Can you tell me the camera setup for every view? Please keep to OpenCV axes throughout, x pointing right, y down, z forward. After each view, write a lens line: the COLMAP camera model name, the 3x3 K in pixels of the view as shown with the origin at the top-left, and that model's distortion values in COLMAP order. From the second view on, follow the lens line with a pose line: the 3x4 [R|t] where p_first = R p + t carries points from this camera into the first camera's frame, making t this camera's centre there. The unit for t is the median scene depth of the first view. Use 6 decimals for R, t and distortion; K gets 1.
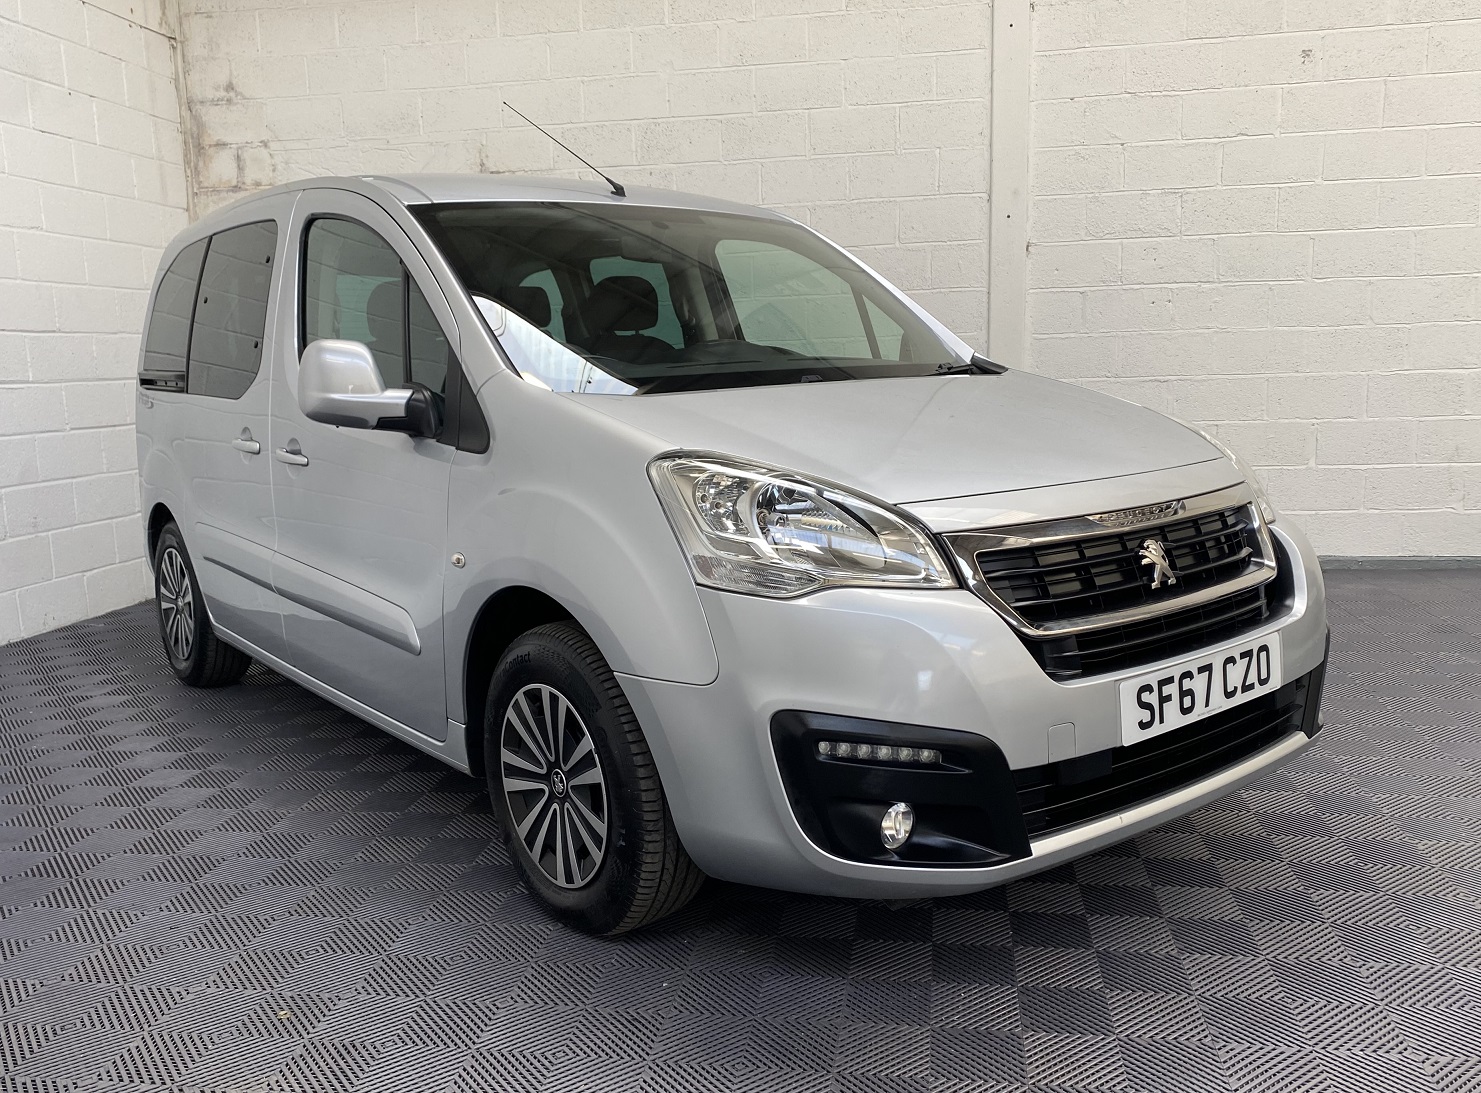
lens RADIAL K [[1258.2, 0, 745.0], [0, 1258.2, 538.2], [0, 0, 1]] dist [0.015134, 0.002353]
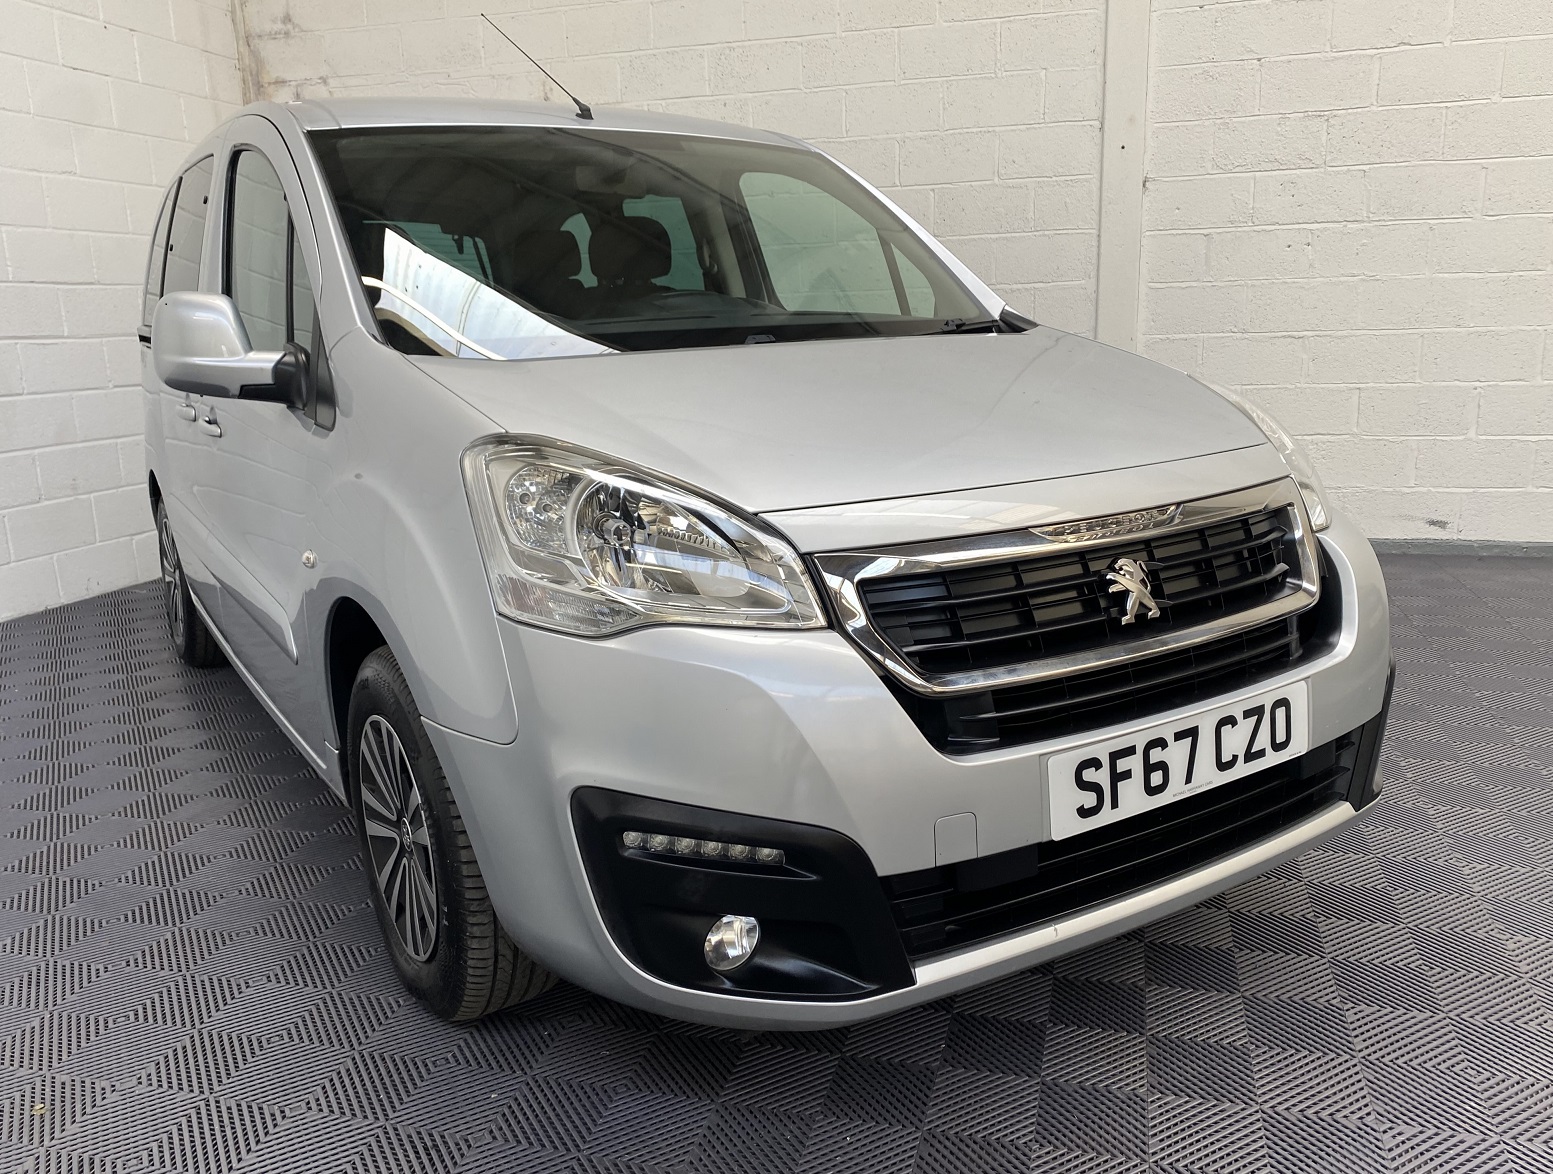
lens RADIAL K [[1258.8, 0, 792.4], [0, 1258.8, 575.8], [0, 0, 1]] dist [0.020119, -0.008091]
pose [[0.994797, 0.020108, -0.099874, 0.195004], [-0.013485, 0.997692, 0.066555, -0.035318], [0.100982, -0.064861, 0.992772, 0.225876]]
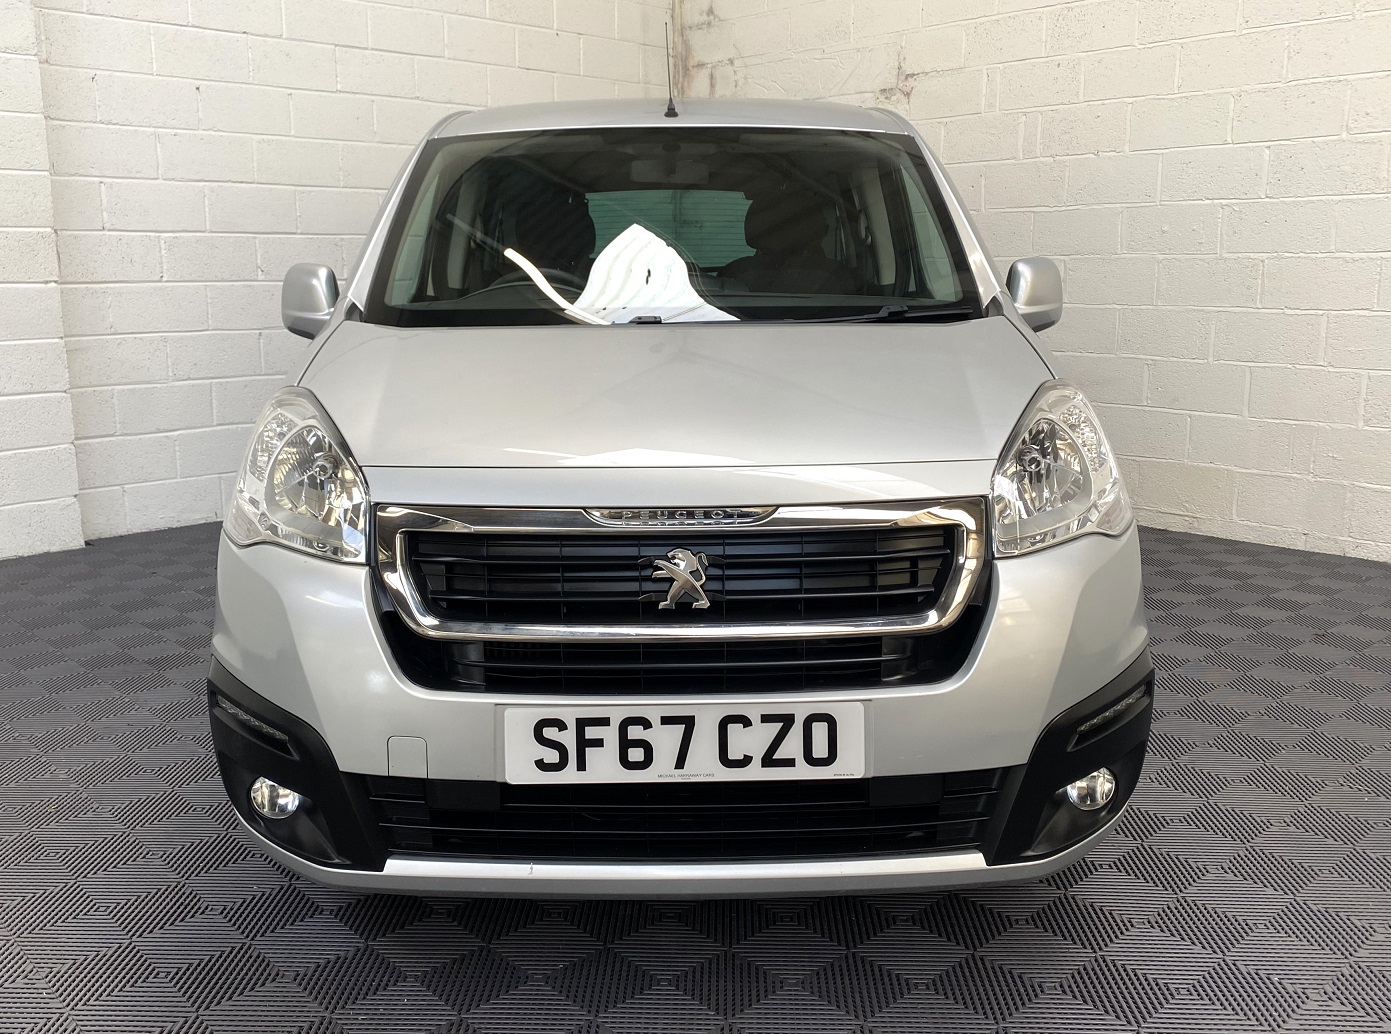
lens RADIAL K [[1261.0, 0, 668.8], [0, 1261.0, 451.3], [0, 0, 1]] dist [0.015685, -0.003485]
pose [[0.786753, 0.118638, -0.605760, 0.778793], [-0.108265, 0.992665, 0.053799, -0.100283], [0.607699, 0.023256, 0.793827, 0.349734]]
